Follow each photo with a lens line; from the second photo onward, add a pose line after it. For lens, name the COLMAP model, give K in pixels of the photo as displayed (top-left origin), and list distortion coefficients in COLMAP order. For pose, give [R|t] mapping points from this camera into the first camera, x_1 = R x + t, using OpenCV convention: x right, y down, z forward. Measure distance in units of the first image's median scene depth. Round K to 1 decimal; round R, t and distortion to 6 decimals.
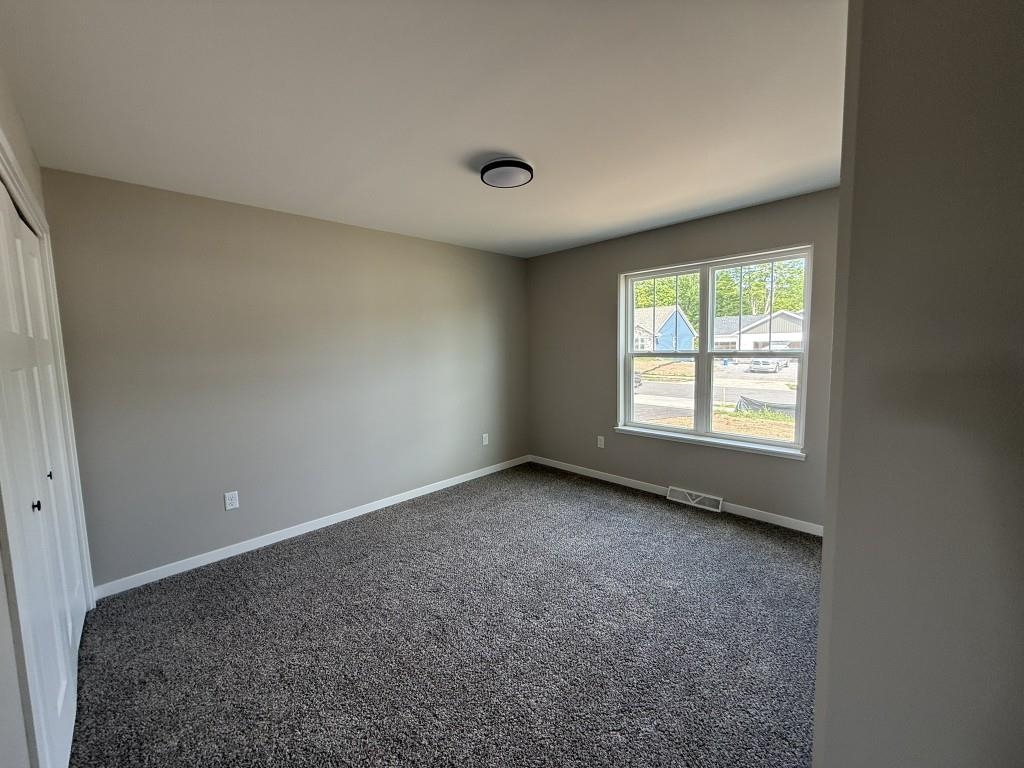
lens RADIAL K [[410.5, 0, 507.9], [0, 410.5, 383.3], [0, 0, 1]] dist [0.002439, 0.000501]
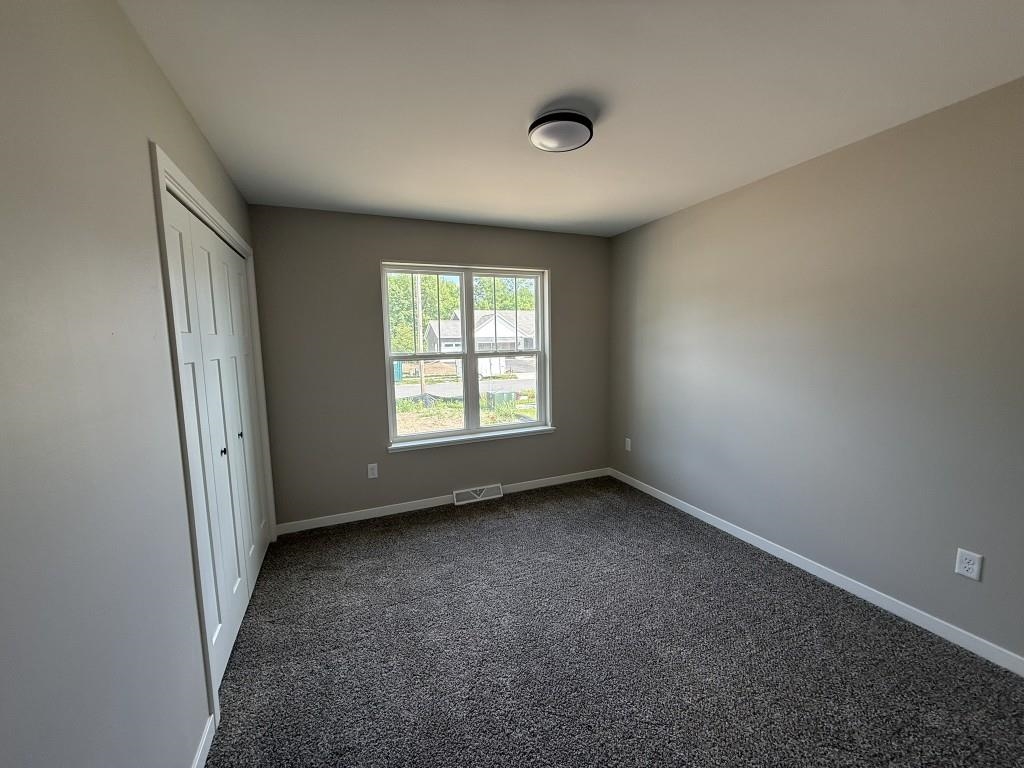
lens RADIAL K [[416.6, 0, 532.7], [0, 416.6, 385.1], [0, 0, 1]] dist [0.001401, 0.000125]
pose [[0.324043, -0.084018, 0.942304, -0.471002], [0.103558, 0.993213, 0.052945, -0.034682], [-0.940357, 0.080427, 0.330544, 0.497735]]
